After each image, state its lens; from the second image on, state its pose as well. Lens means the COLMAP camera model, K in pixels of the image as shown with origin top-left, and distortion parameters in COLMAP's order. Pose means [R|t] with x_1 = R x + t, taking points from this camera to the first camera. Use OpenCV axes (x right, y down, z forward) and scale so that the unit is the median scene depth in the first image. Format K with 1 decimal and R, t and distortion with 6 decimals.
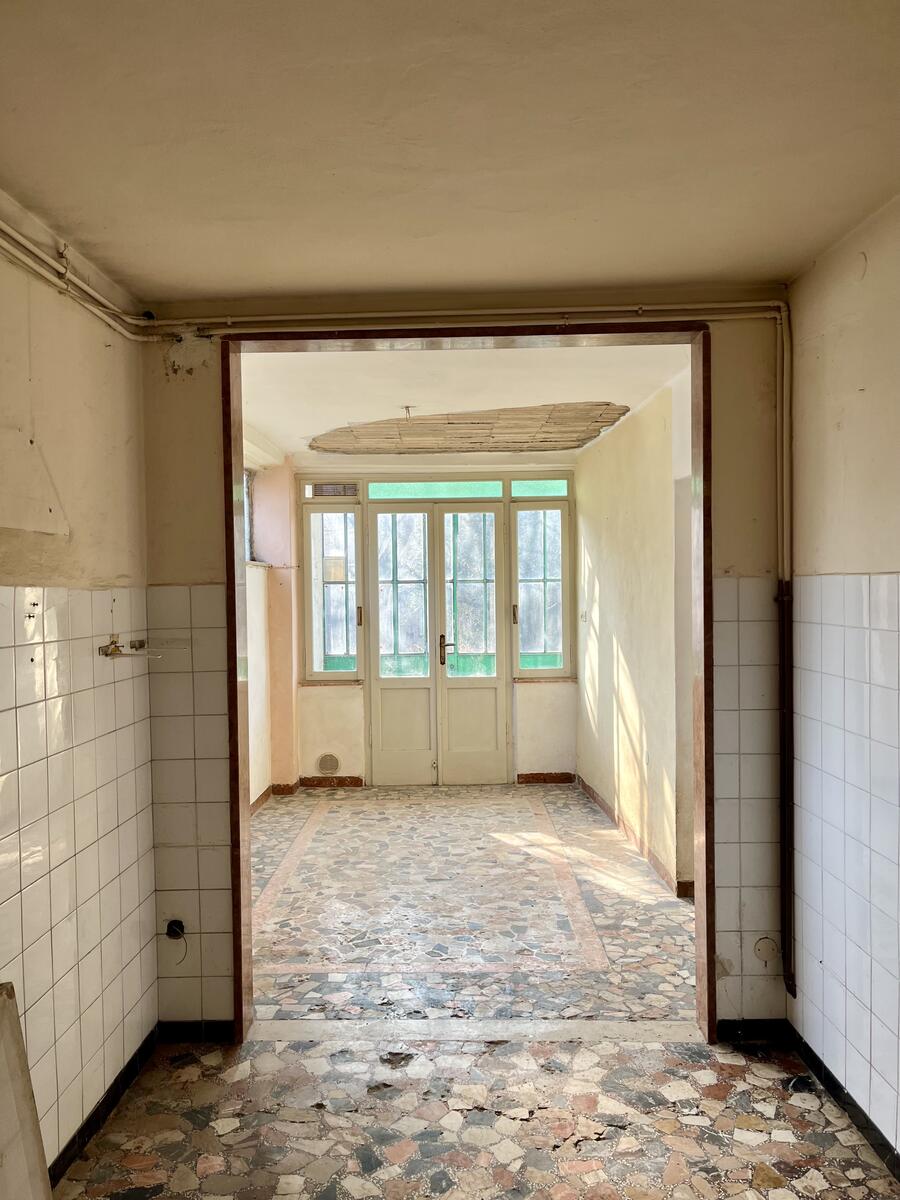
lens RADIAL K [[907.4, 0, 448.5], [0, 907.4, 605.0], [0, 0, 1]] dist [0.057489, -0.003852]
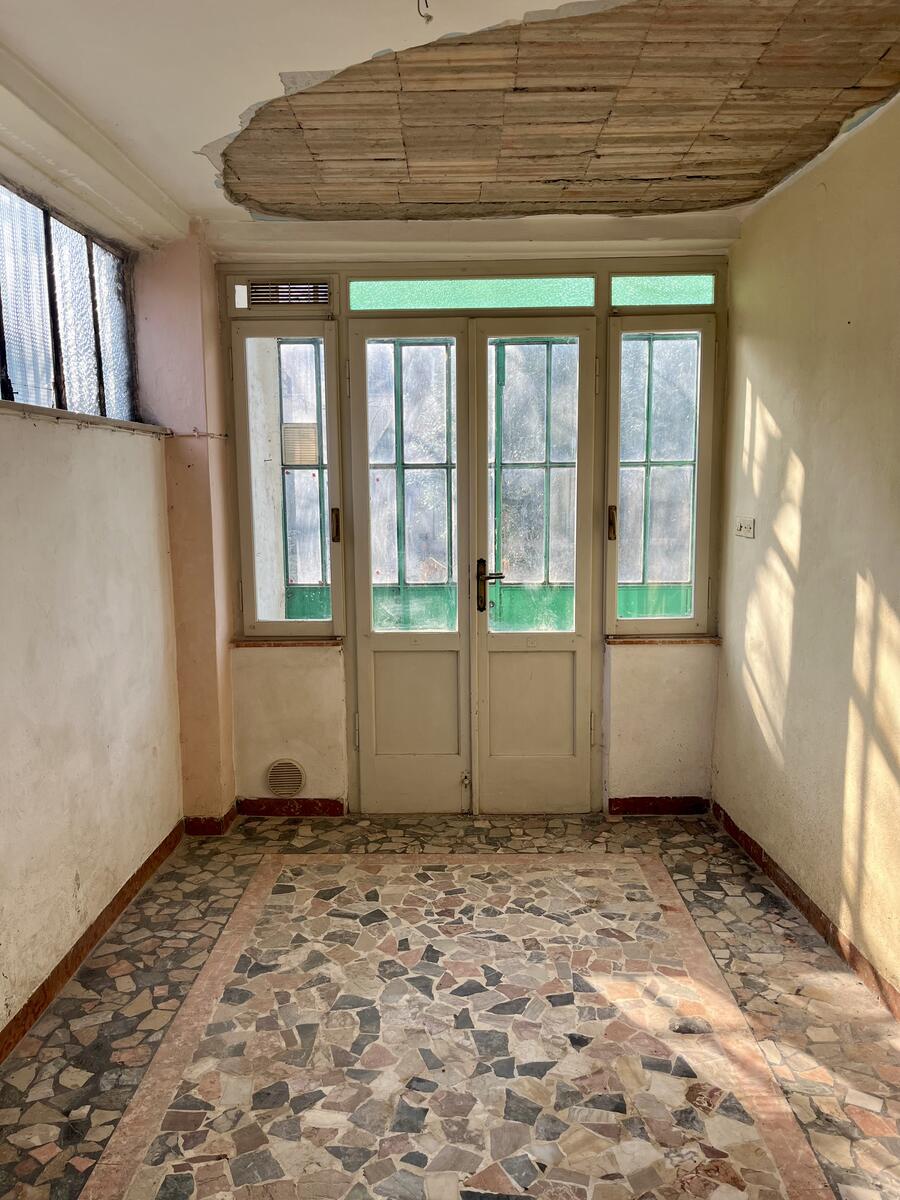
lens RADIAL K [[907.4, 0, 442.8], [0, 907.4, 597.5], [0, 0, 1]] dist [0.057489, -0.003852]
pose [[0.999778, 0.006651, -0.019980, -0.020157], [-0.004419, 0.993954, 0.109709, -0.005489], [0.020589, -0.109597, 0.993763, 0.443393]]
